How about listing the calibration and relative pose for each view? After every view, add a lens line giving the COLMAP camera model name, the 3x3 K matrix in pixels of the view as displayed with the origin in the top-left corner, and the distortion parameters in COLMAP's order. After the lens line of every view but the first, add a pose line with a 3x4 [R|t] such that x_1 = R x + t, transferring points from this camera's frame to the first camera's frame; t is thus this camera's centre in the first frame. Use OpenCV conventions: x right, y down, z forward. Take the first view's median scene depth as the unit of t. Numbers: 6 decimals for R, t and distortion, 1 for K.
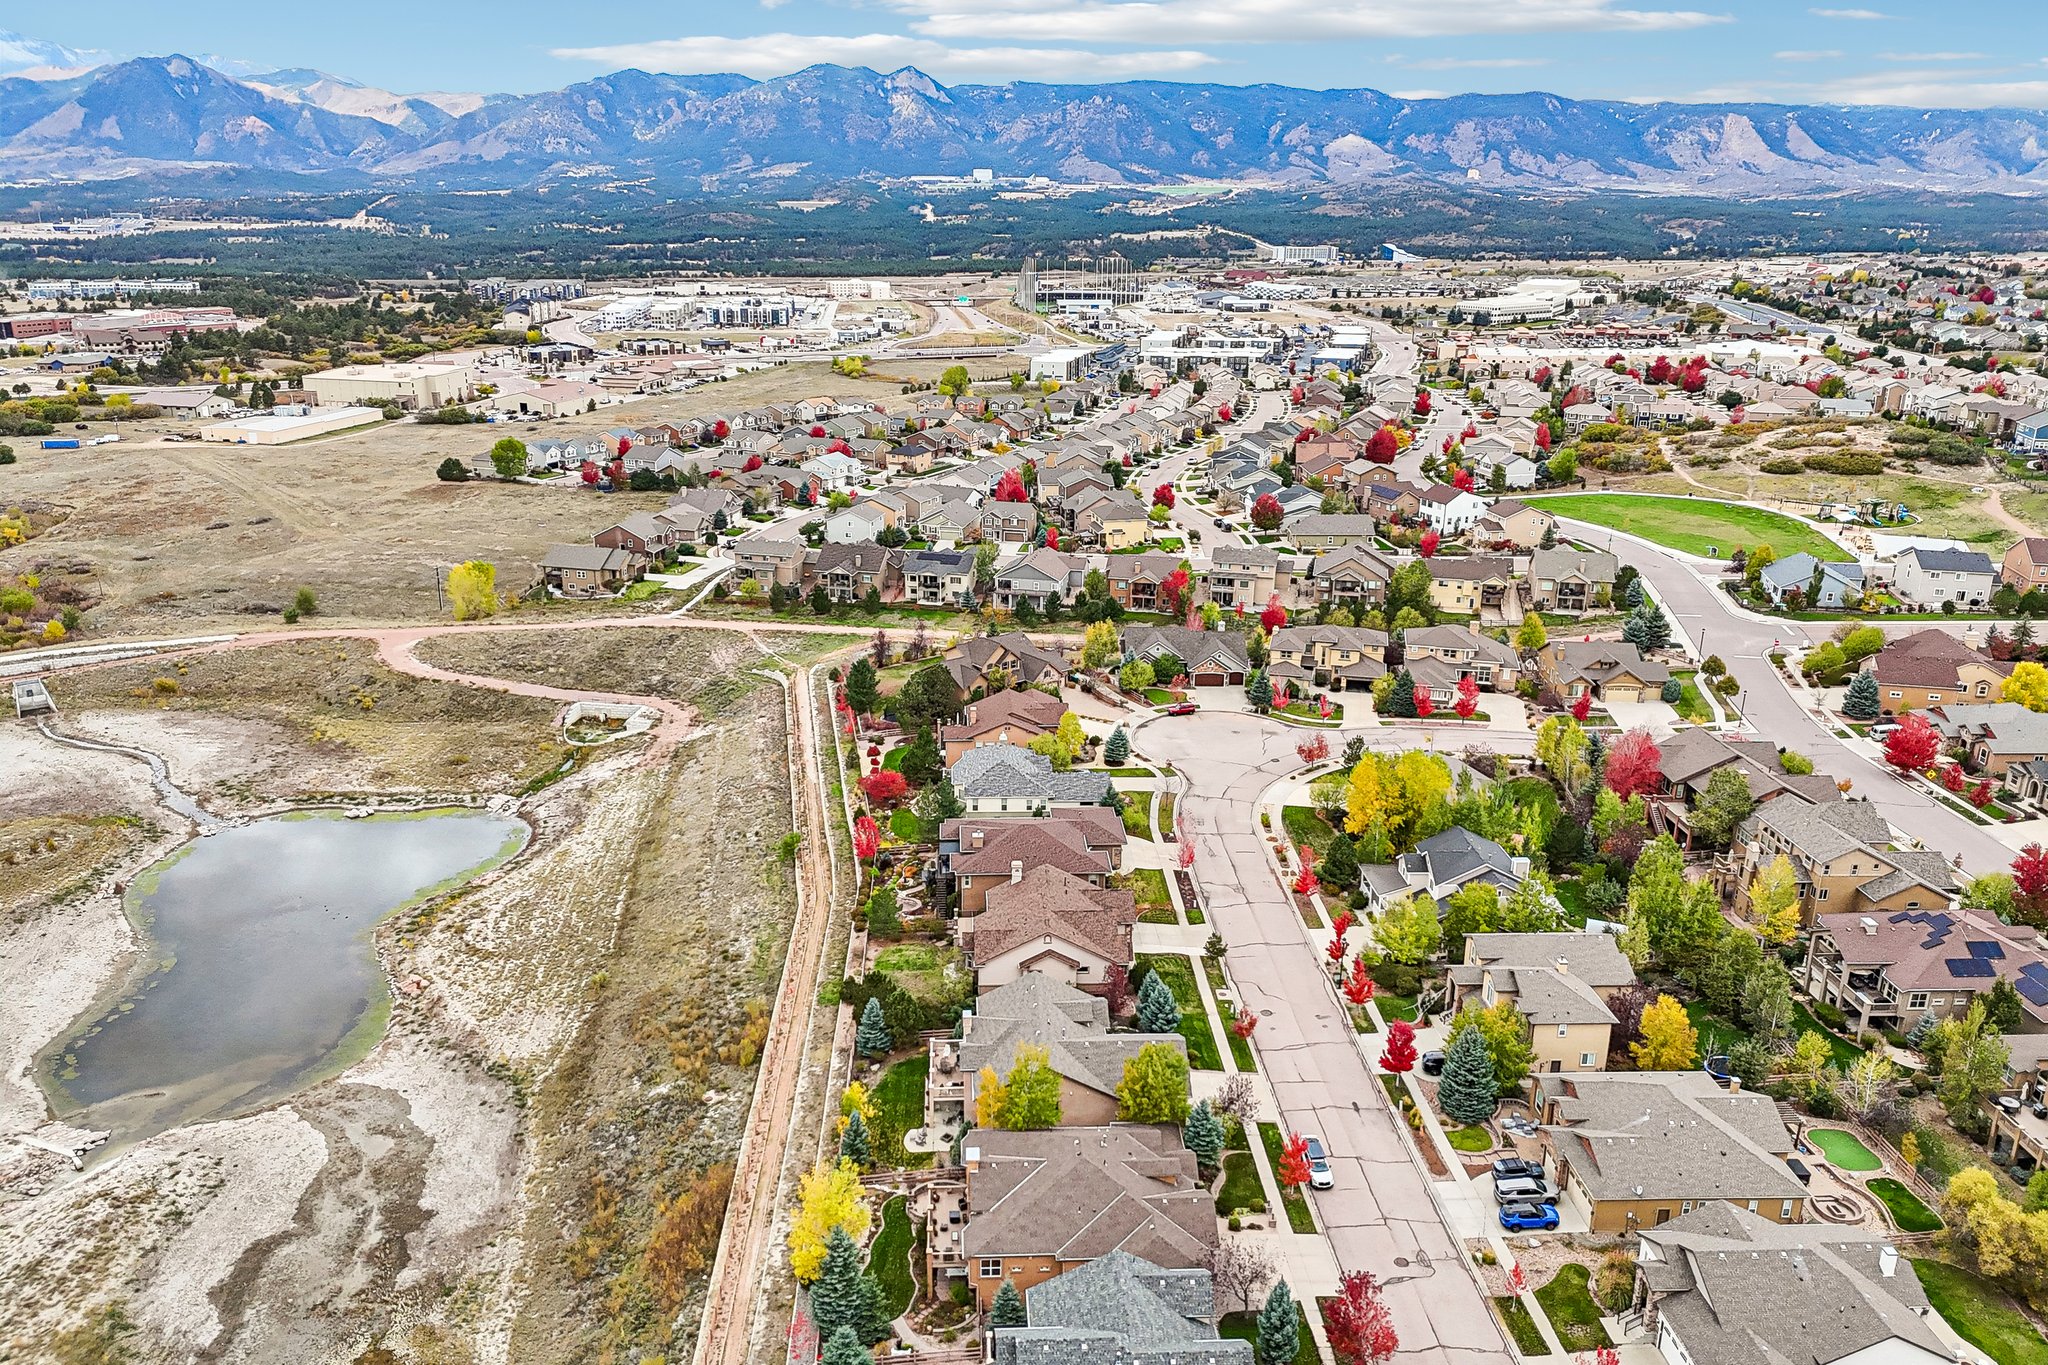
lens RADIAL K [[1486.3, 0, 1024.0], [0, 1486.3, 682.5], [0, 0, 1]] dist [0.088857, -0.107159]
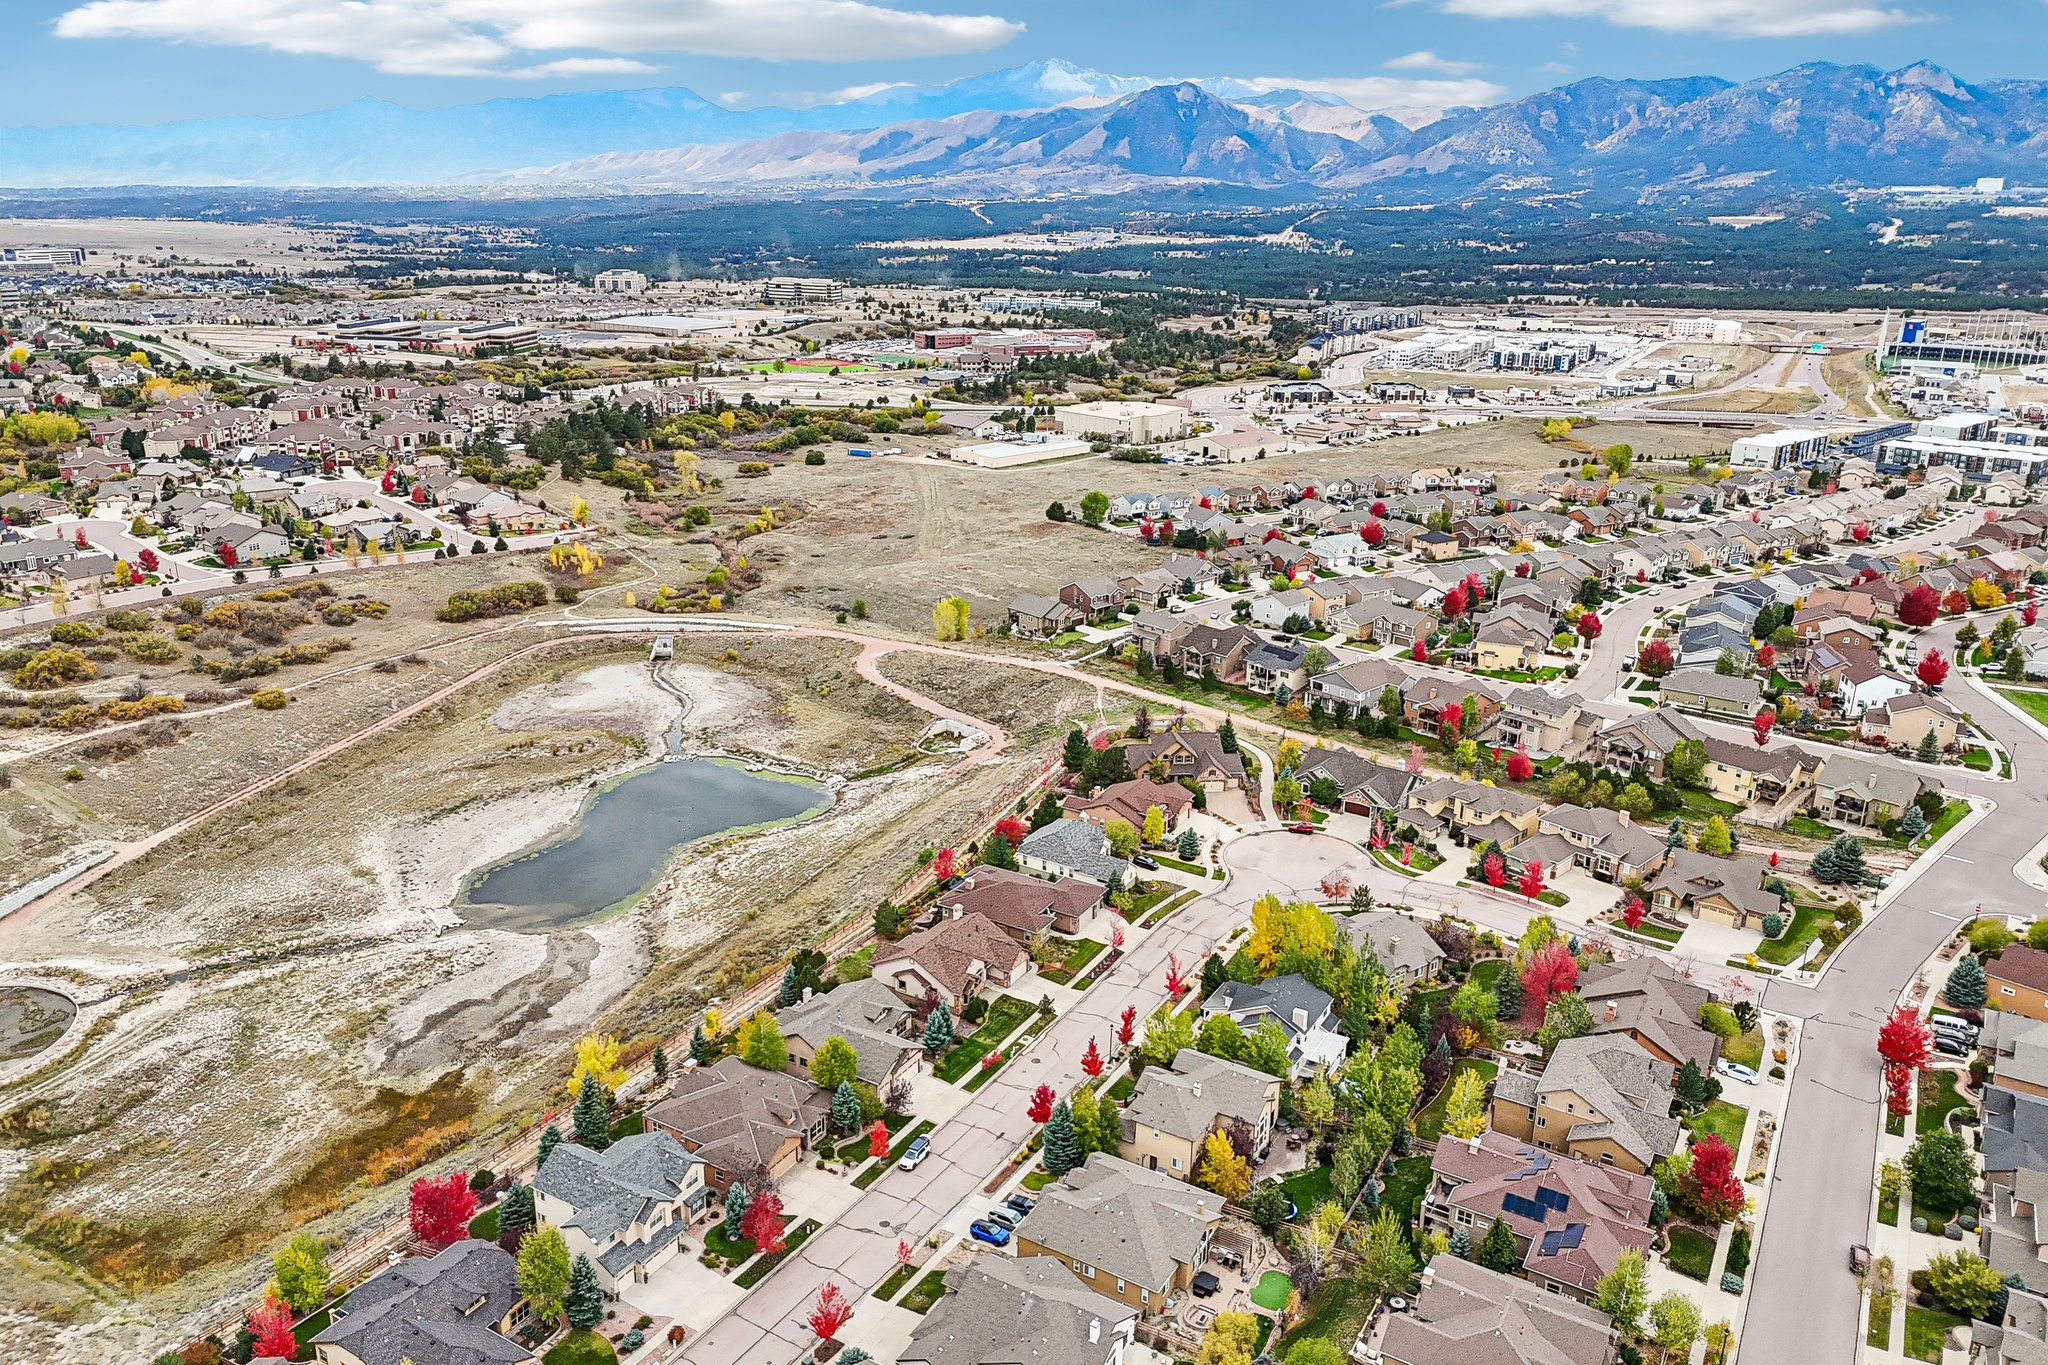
lens RADIAL K [[1486.3, 0, 1024.0], [0, 1486.3, 682.5], [0, 0, 1]] dist [0.088857, -0.107159]
pose [[0.832436, 0.176822, -0.525152, 0.138452], [-0.178495, 0.982771, 0.047968, -0.029505], [0.524586, 0.053807, 0.849655, -0.024206]]
